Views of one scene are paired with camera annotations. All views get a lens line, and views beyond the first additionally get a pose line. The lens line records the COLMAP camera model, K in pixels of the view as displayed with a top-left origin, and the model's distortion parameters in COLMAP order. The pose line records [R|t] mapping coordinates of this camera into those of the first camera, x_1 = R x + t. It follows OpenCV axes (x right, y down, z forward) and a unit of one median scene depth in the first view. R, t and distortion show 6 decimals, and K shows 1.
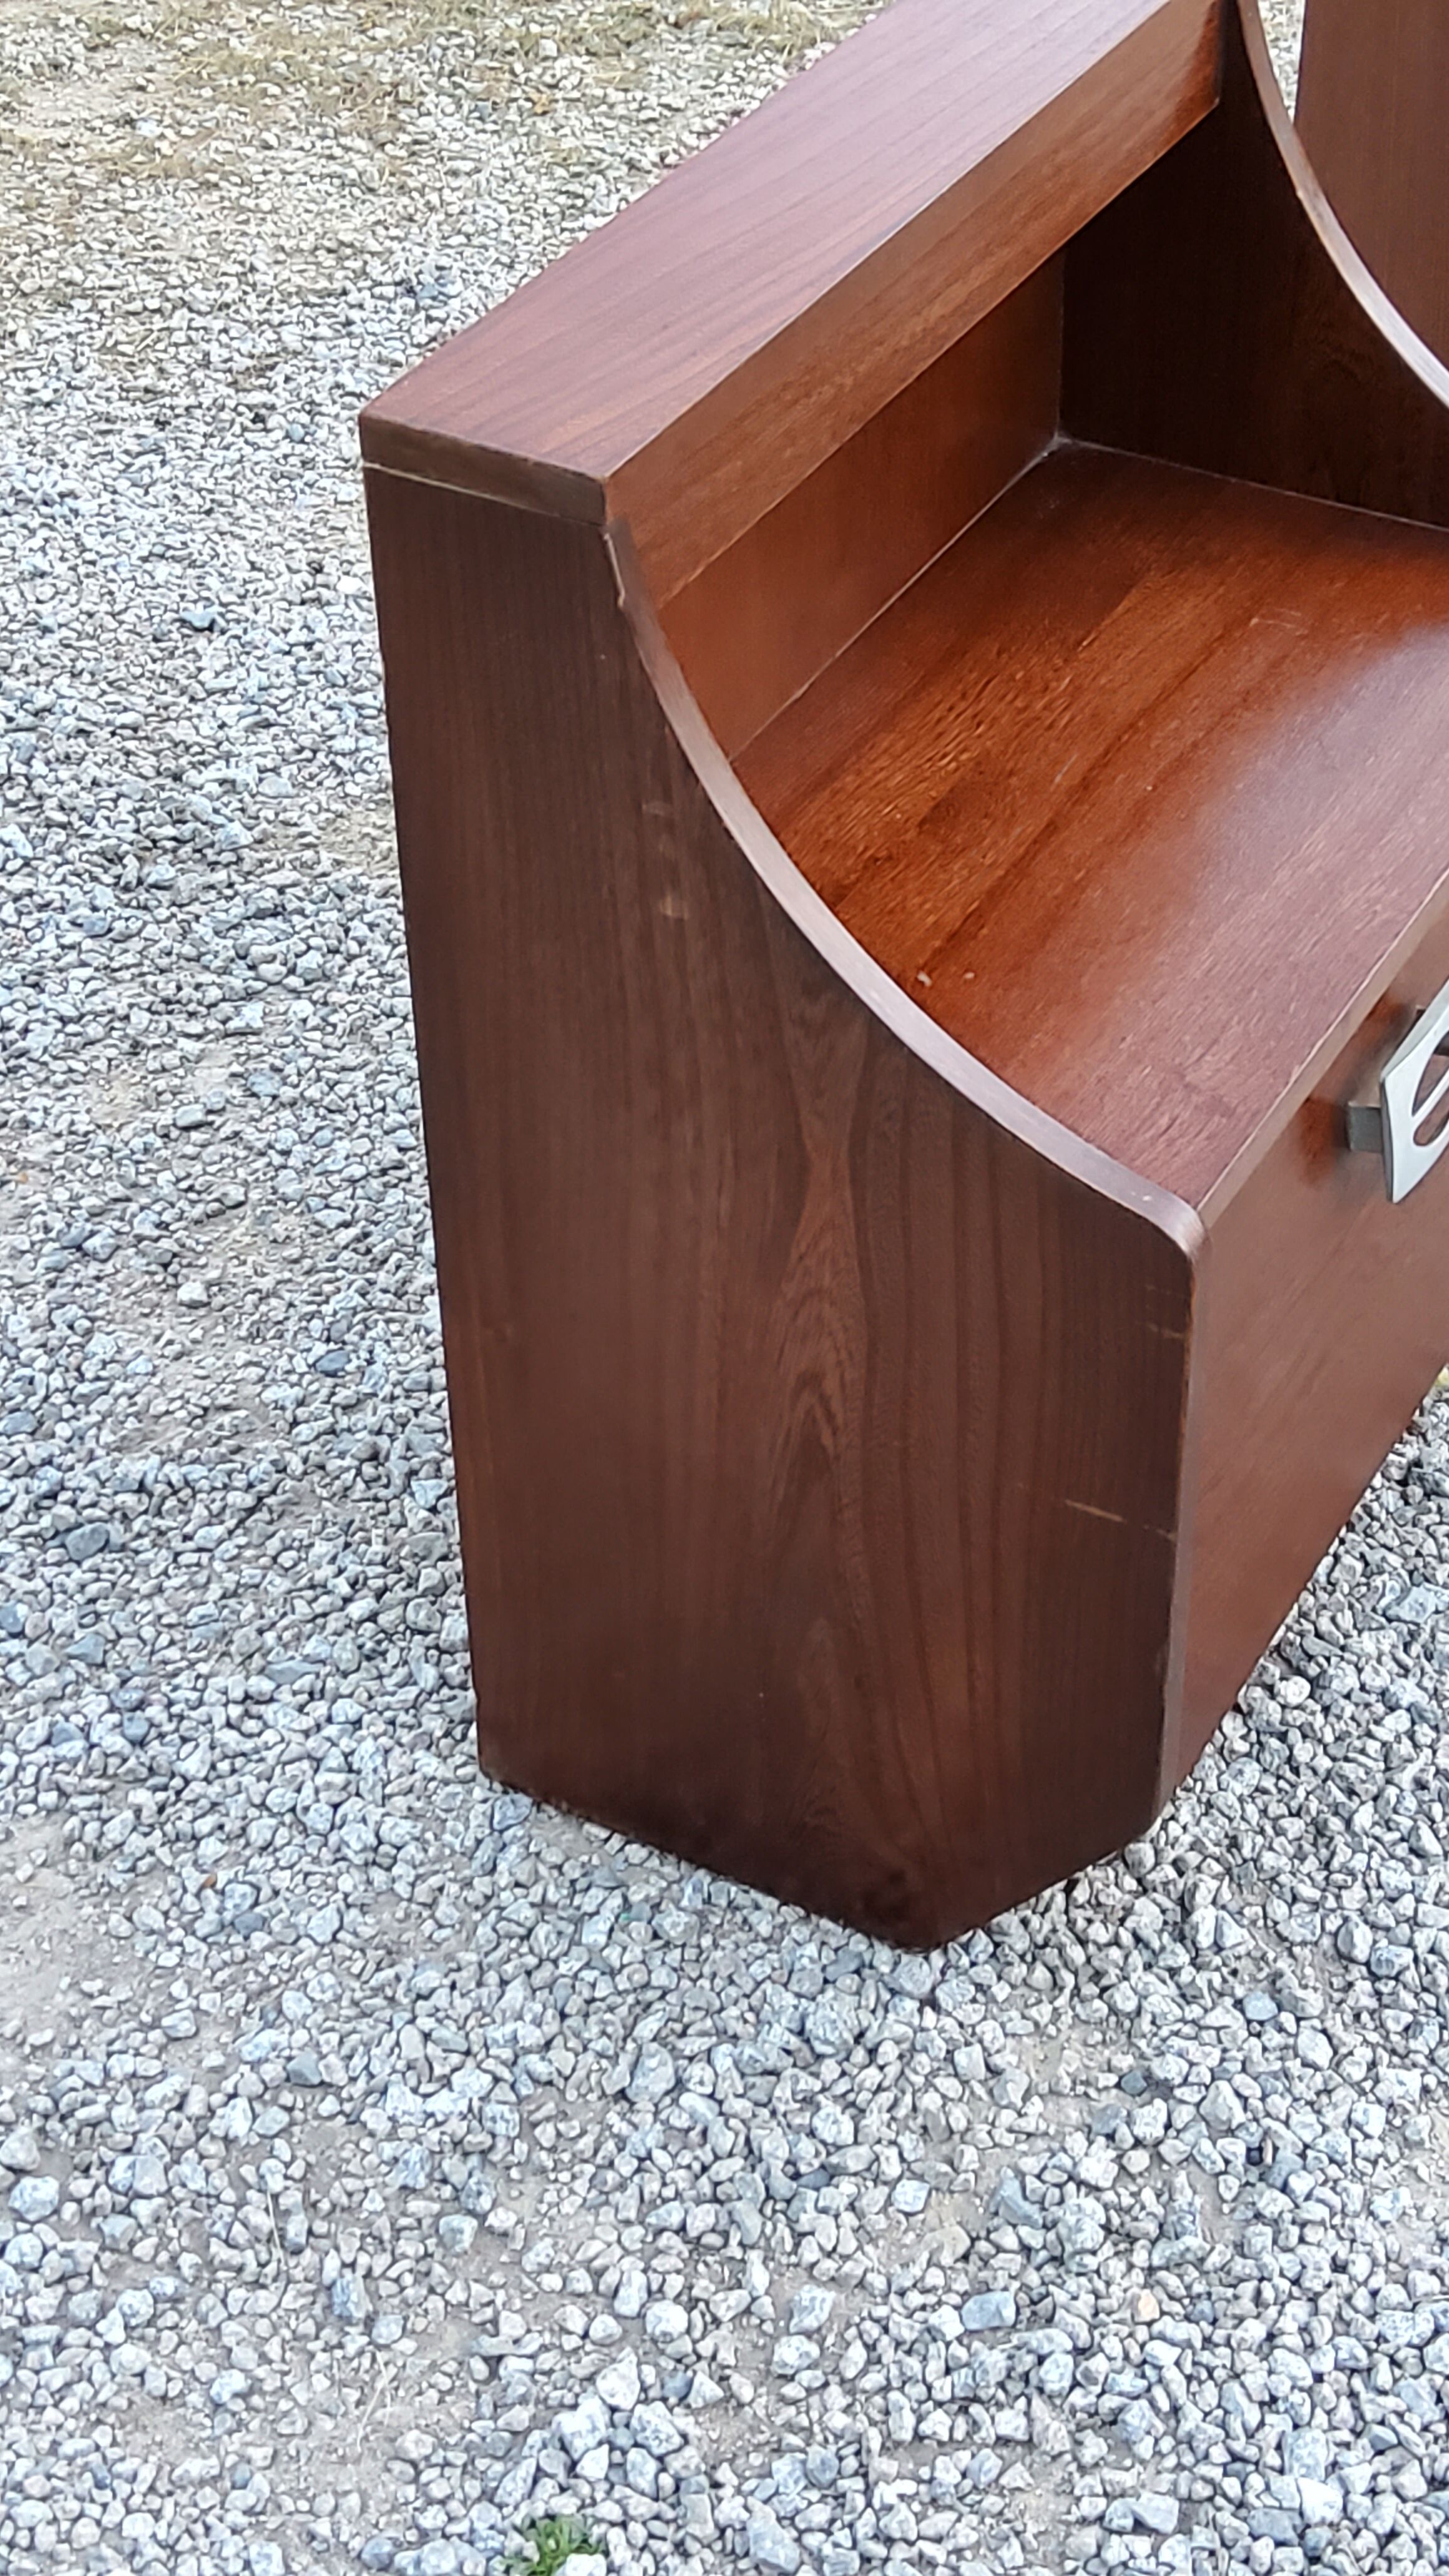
lens RADIAL K [[3824.6, 0, 728.9], [0, 3824.6, 1266.7], [0, 0, 1]] dist [0.110333, 0.000000]
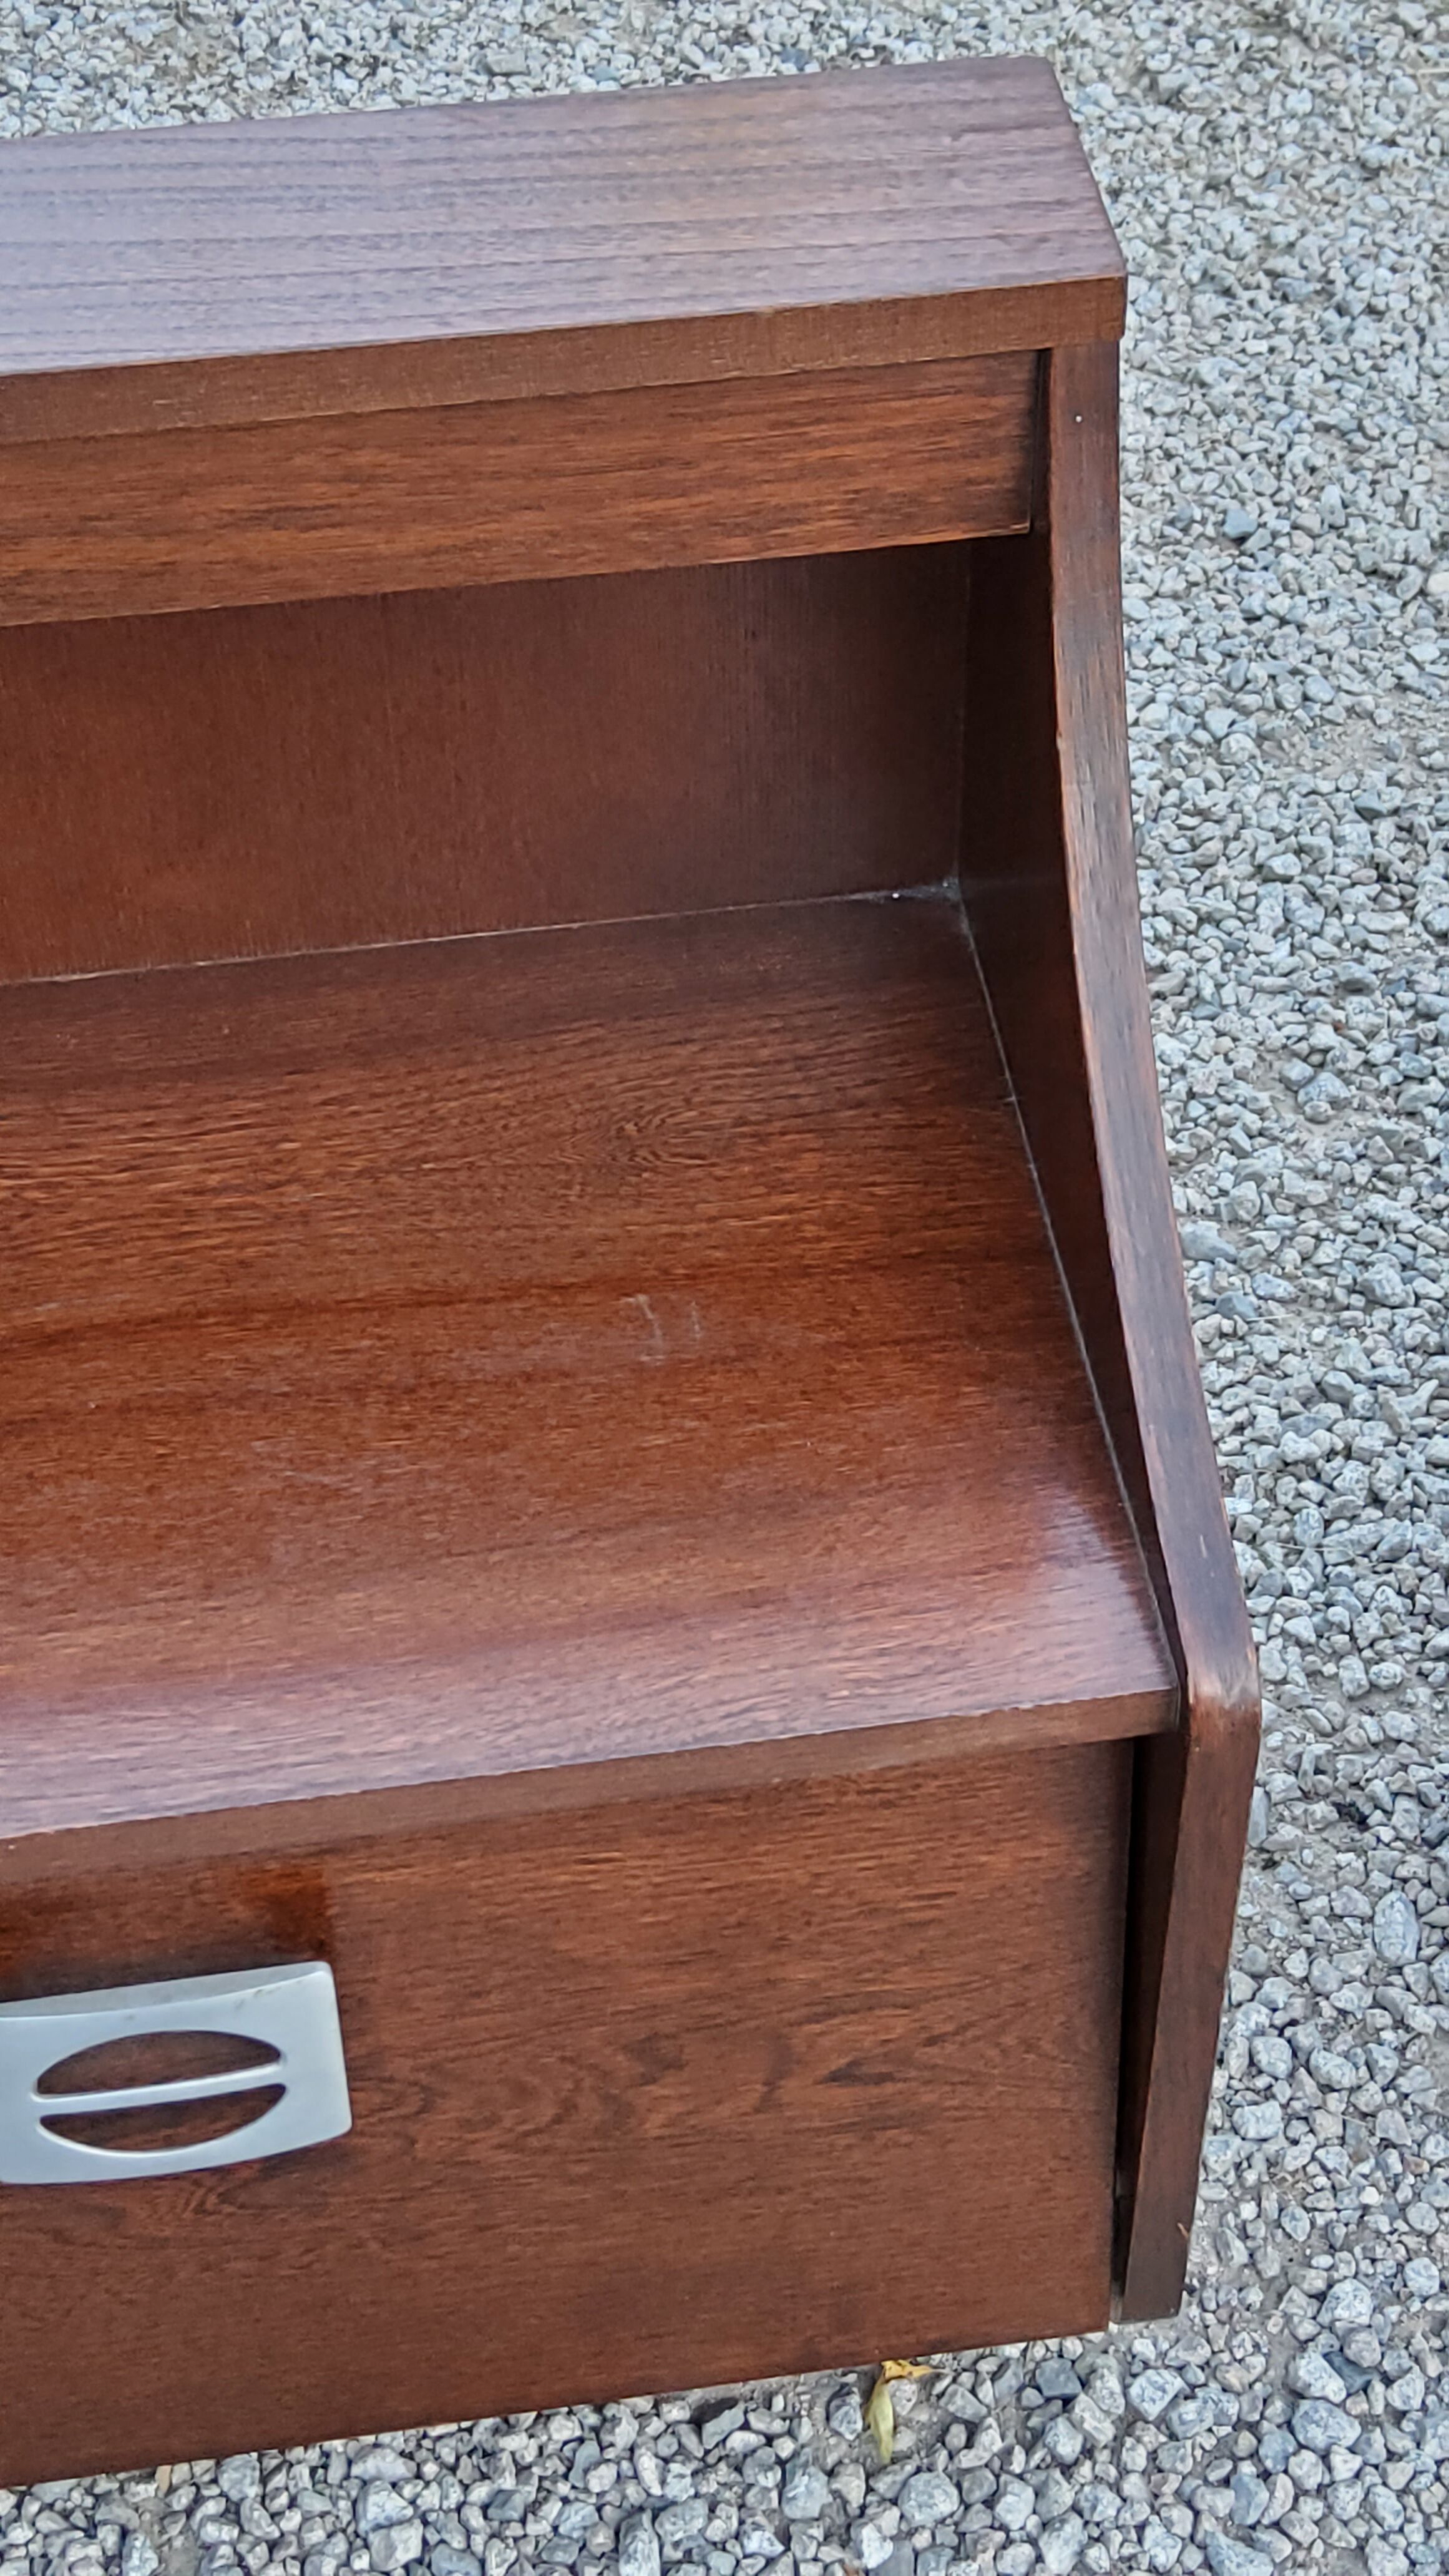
lens RADIAL K [[3824.6, 0, 723.3], [0, 3824.6, 1275.4], [0, 0, 1]] dist [0.110333, 0.000000]
pose [[0.607495, 0.589881, -0.531968, 0.482367], [-0.508430, 0.803311, 0.310147, -0.380442], [0.610286, 0.082056, 0.787920, 0.561999]]
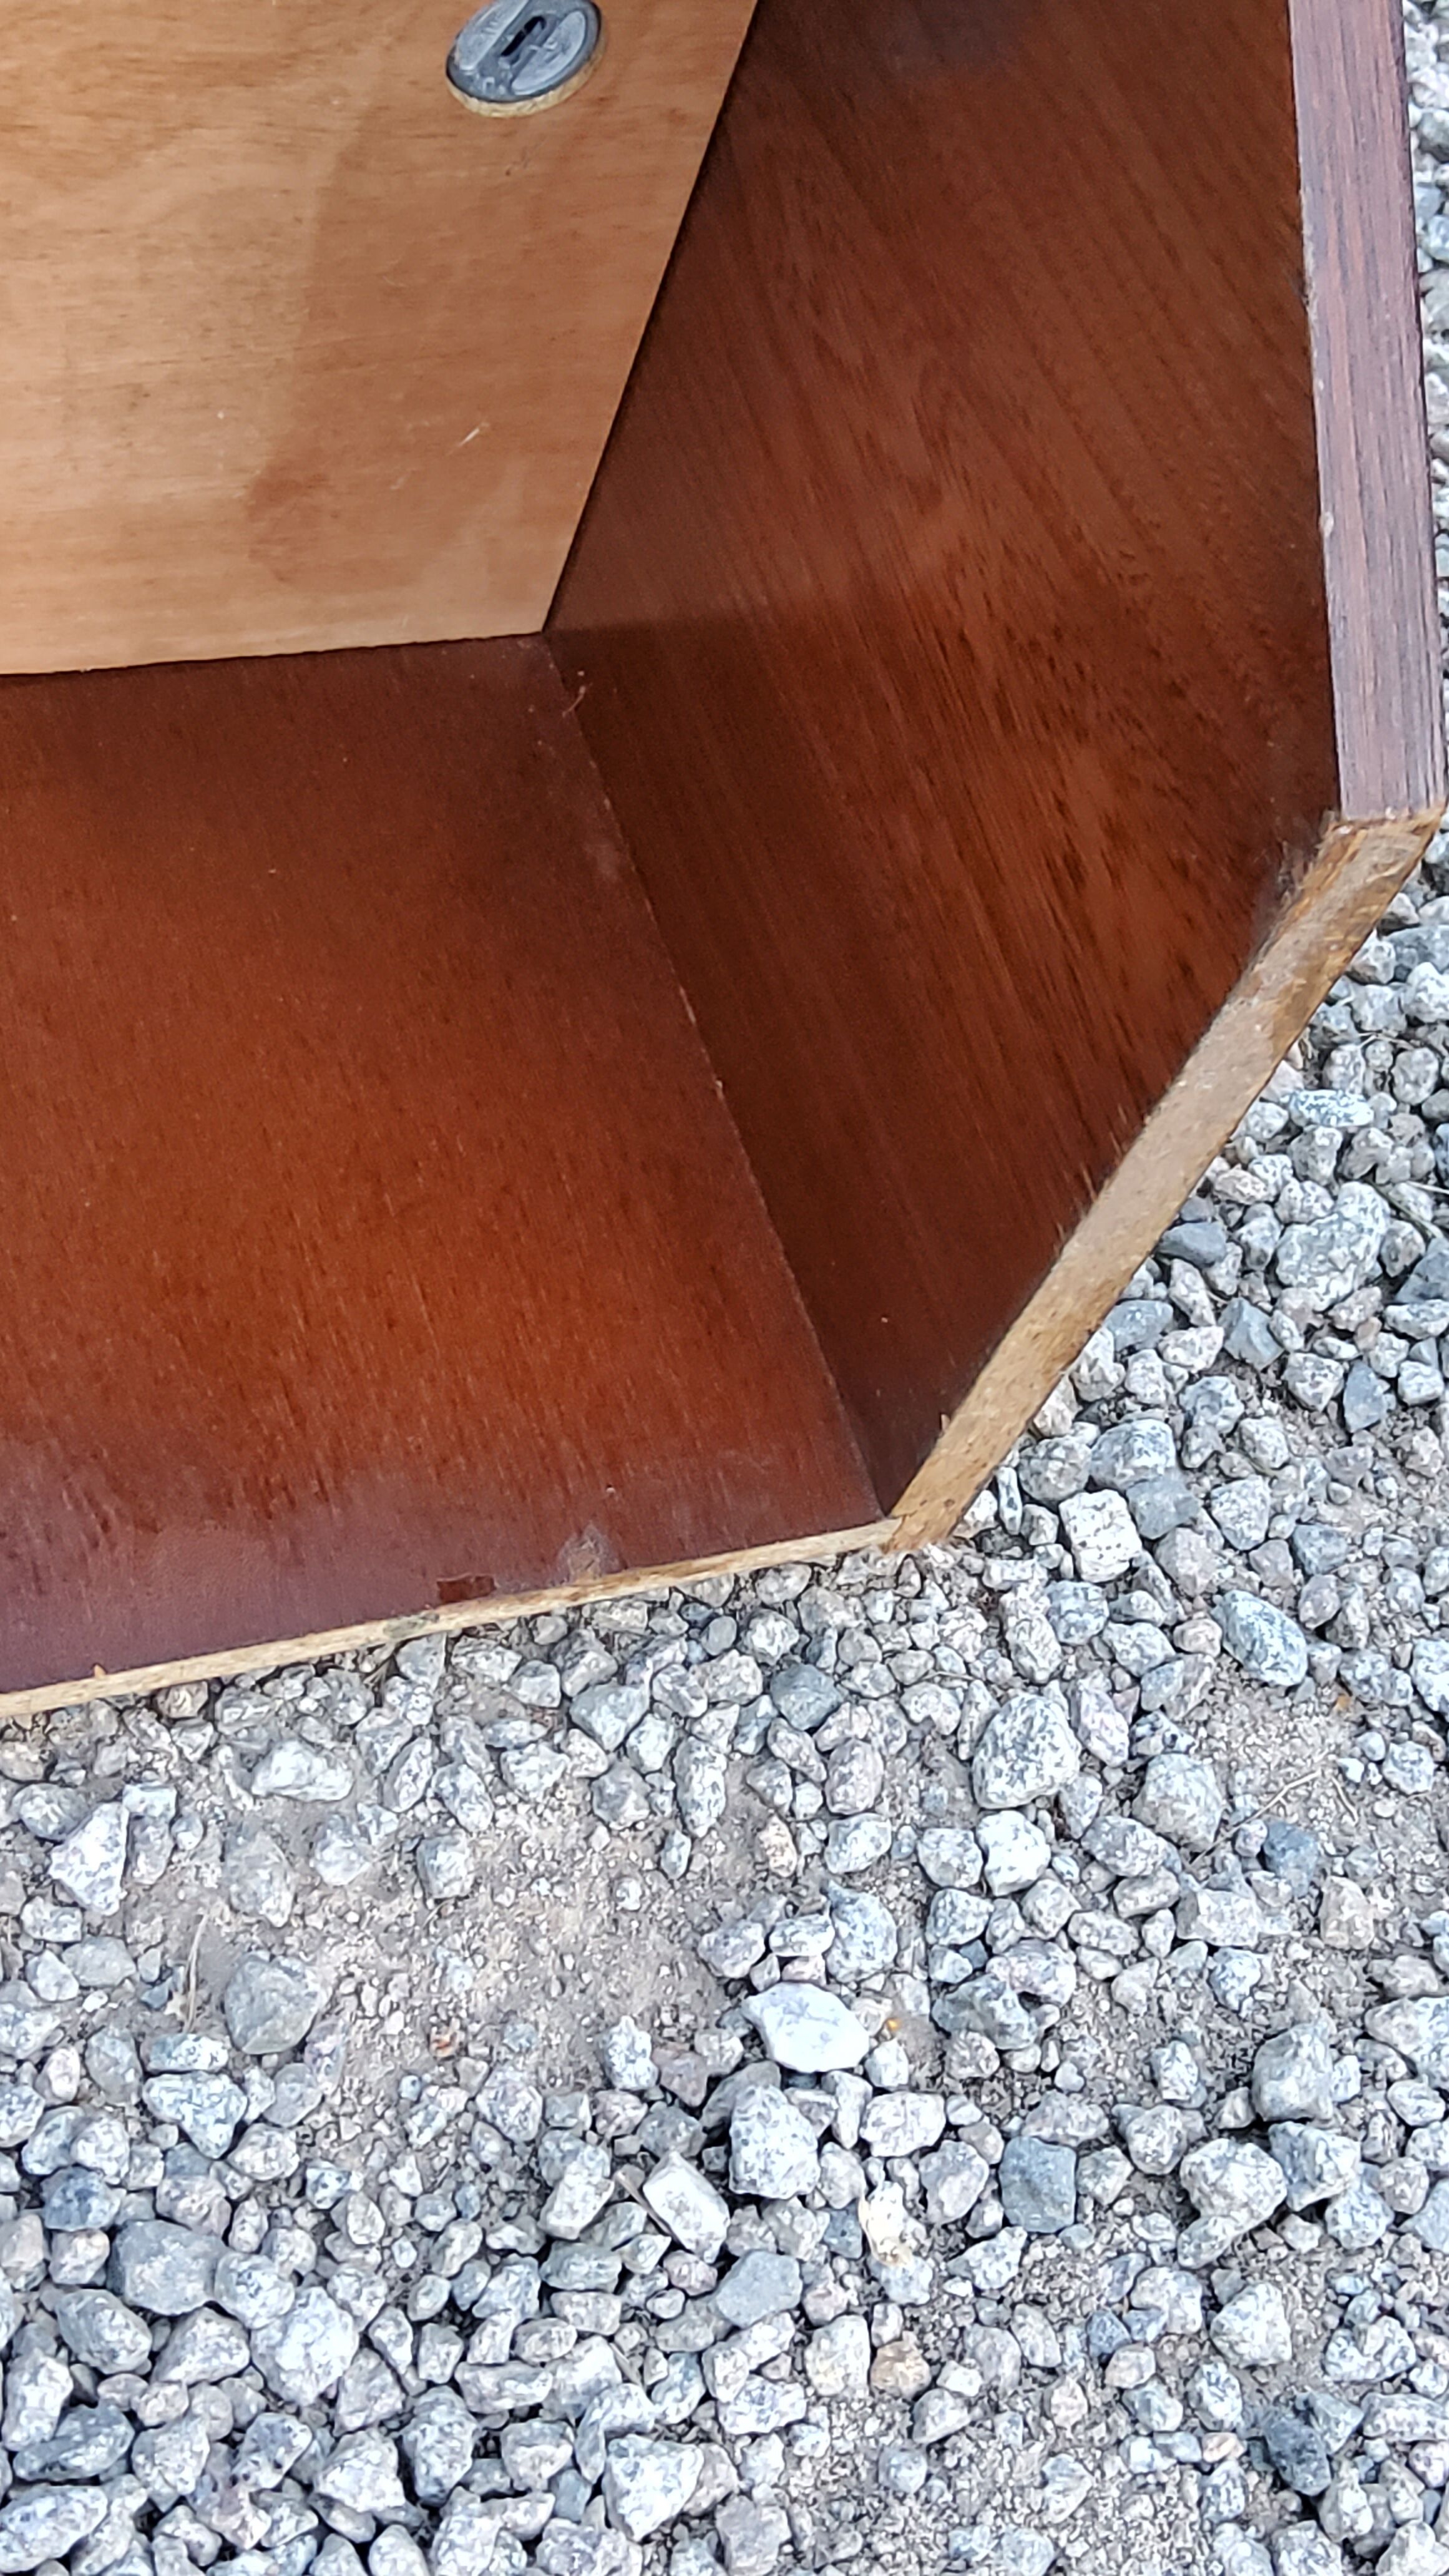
lens RADIAL K [[3824.6, 0, 728.0], [0, 3824.6, 1263.9], [0, 0, 1]] dist [0.110333, 0.000000]
pose [[0.704560, 0.691569, -0.159147, 0.127966], [-0.638912, 0.715779, 0.281870, -0.180938], [0.308847, -0.096914, 0.946161, 0.893462]]
